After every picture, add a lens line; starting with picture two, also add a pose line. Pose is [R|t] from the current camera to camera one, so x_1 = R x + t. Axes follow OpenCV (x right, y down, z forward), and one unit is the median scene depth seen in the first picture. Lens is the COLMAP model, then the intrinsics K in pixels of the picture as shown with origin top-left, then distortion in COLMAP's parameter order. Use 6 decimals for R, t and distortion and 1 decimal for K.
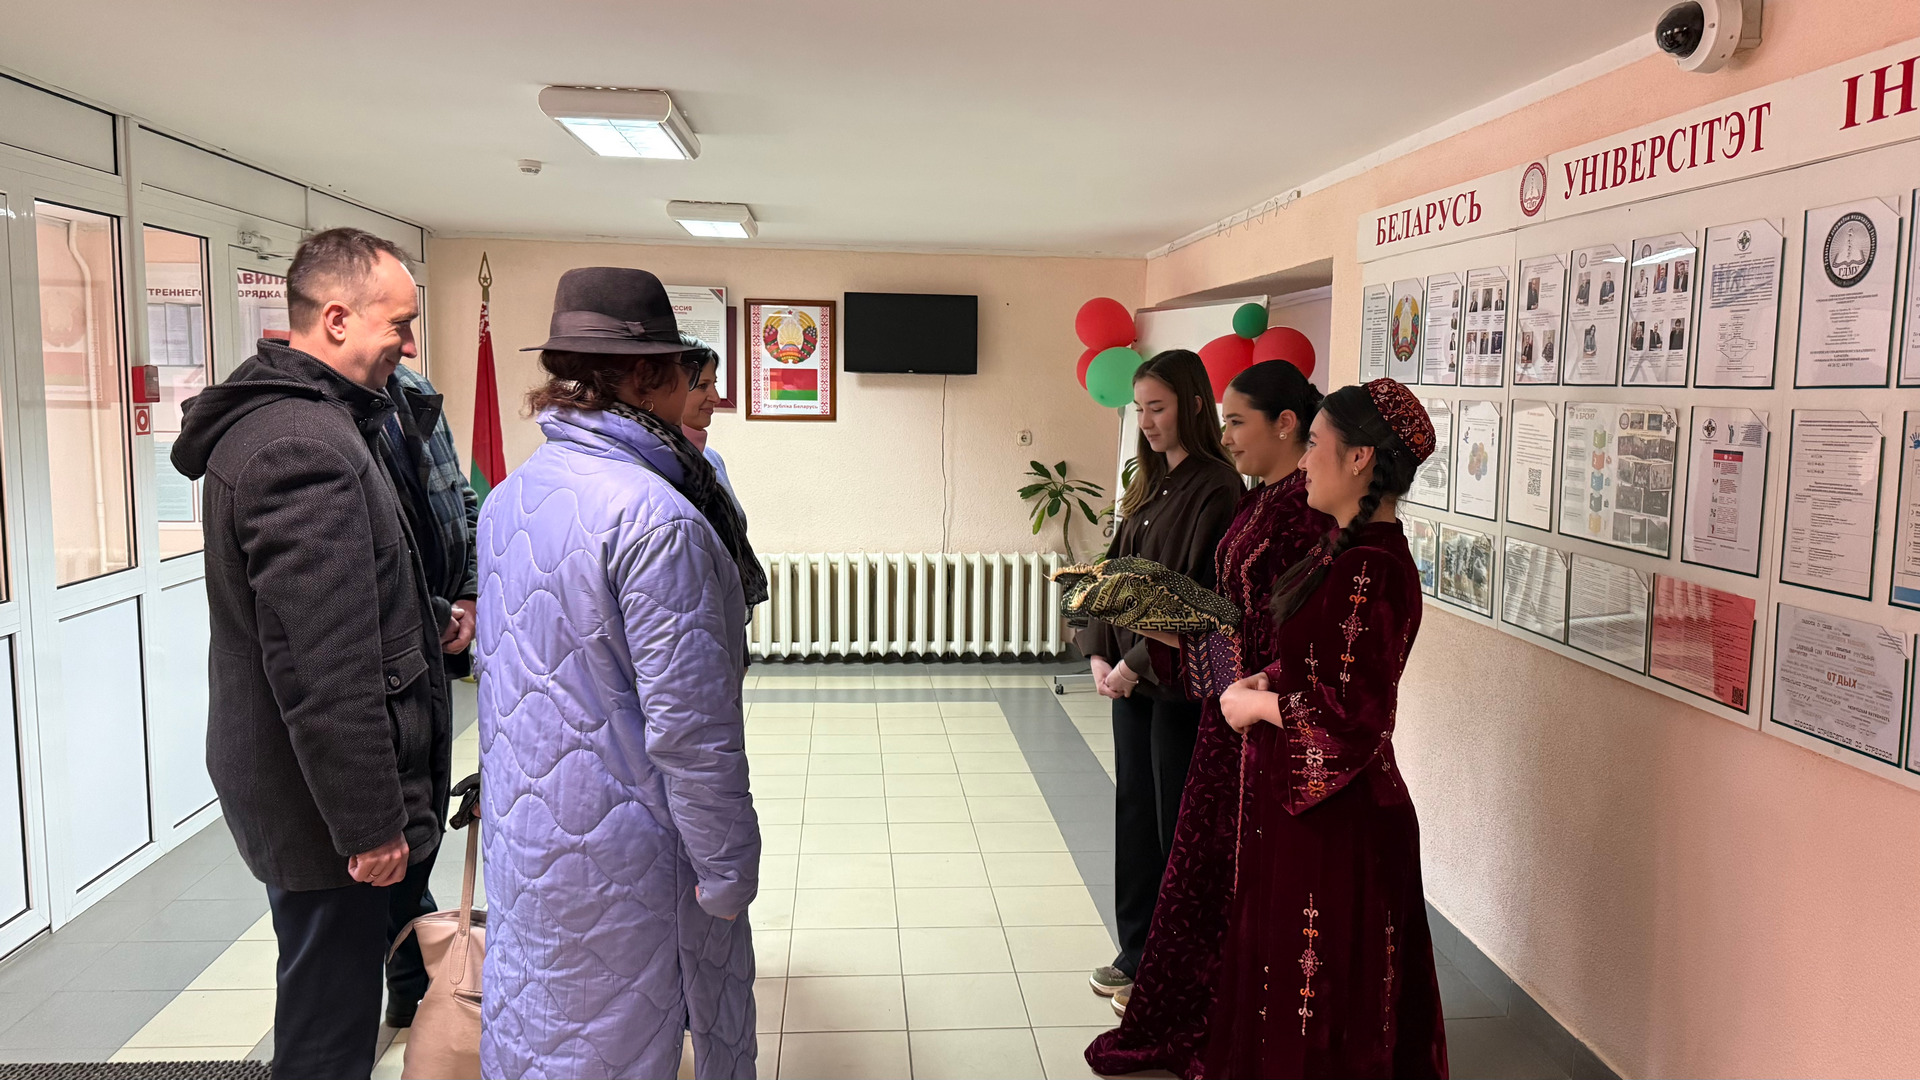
lens RADIAL K [[1359.6, 0, 957.5], [0, 1359.6, 528.4], [0, 0, 1]] dist [-0.006752, -0.013357]
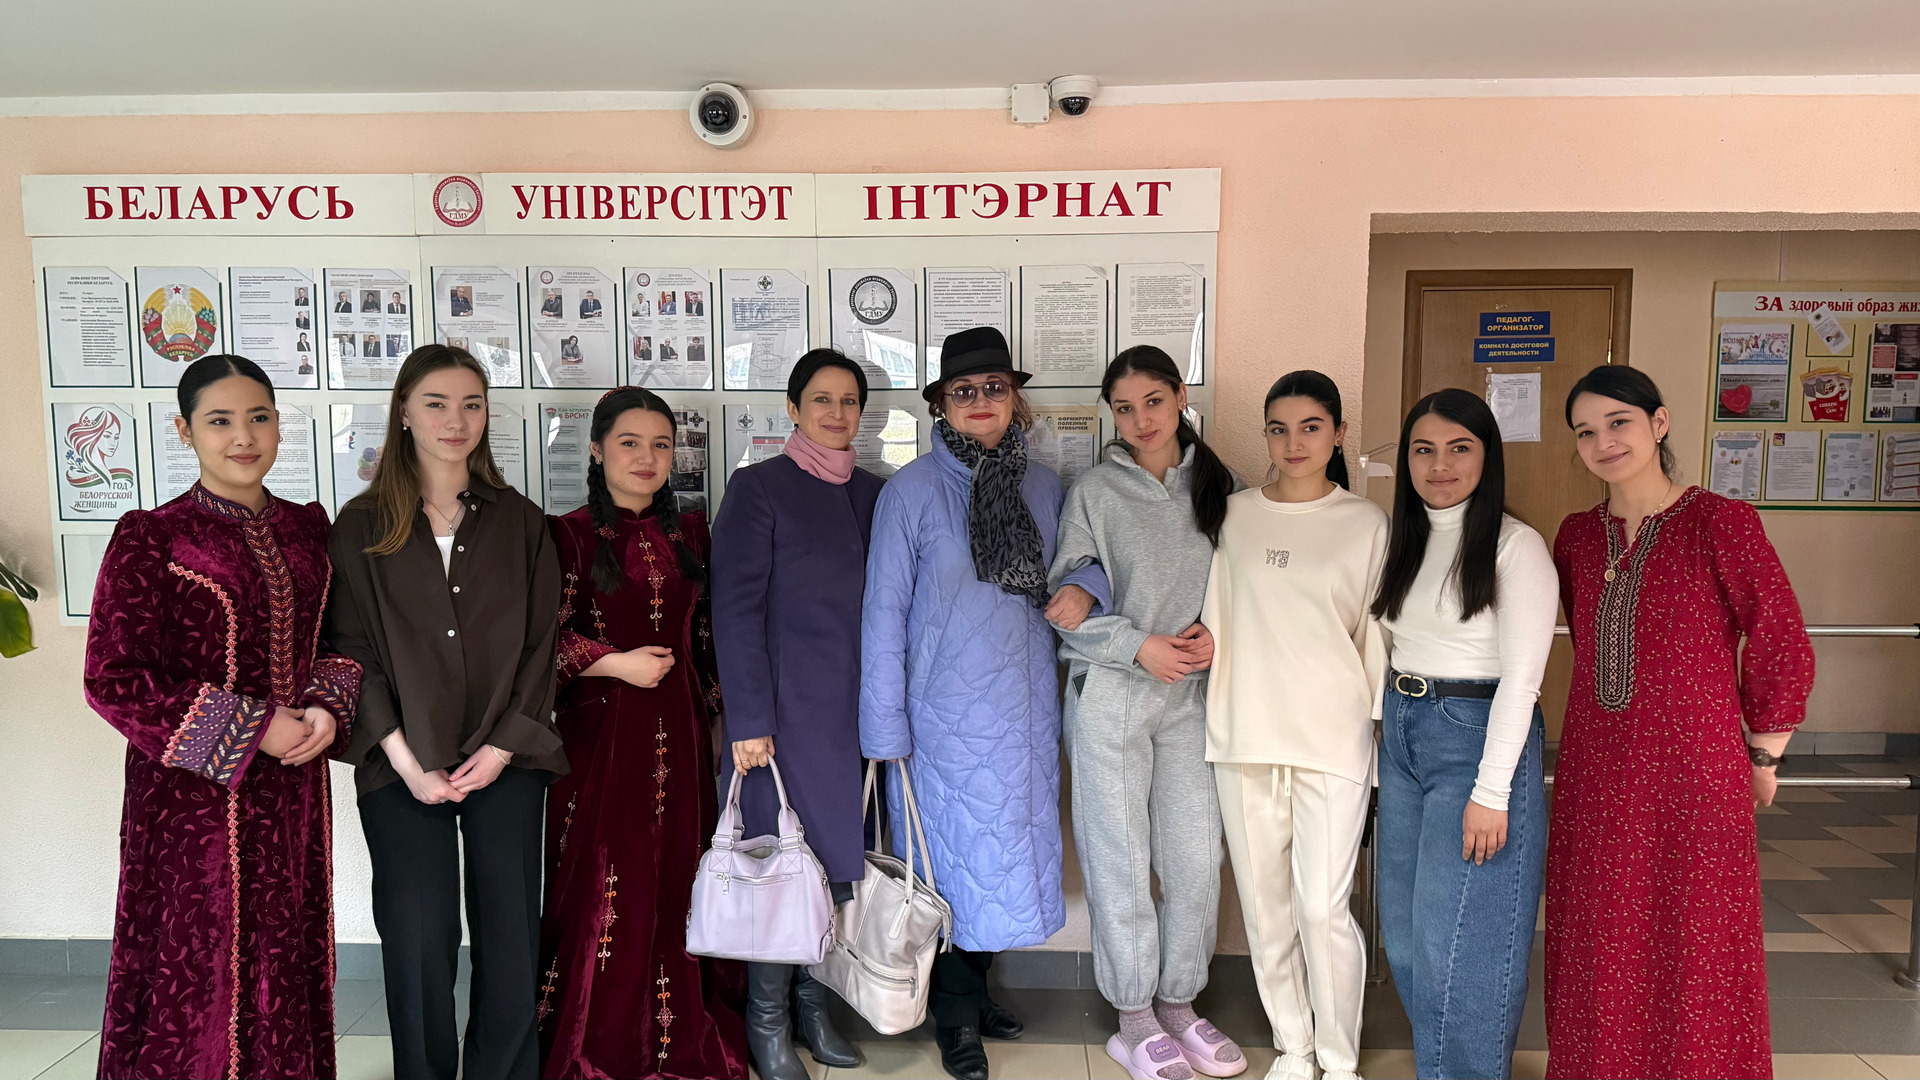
lens RADIAL K [[1359.6, 0, 955.3], [0, 1359.6, 547.6], [0, 0, 1]] dist [-0.006752, -0.013357]
pose [[0.094466, -0.127132, 0.987377, -0.721971], [0.101402, 0.987883, 0.117496, -0.082969], [-0.990350, 0.089023, 0.106213, 0.630999]]
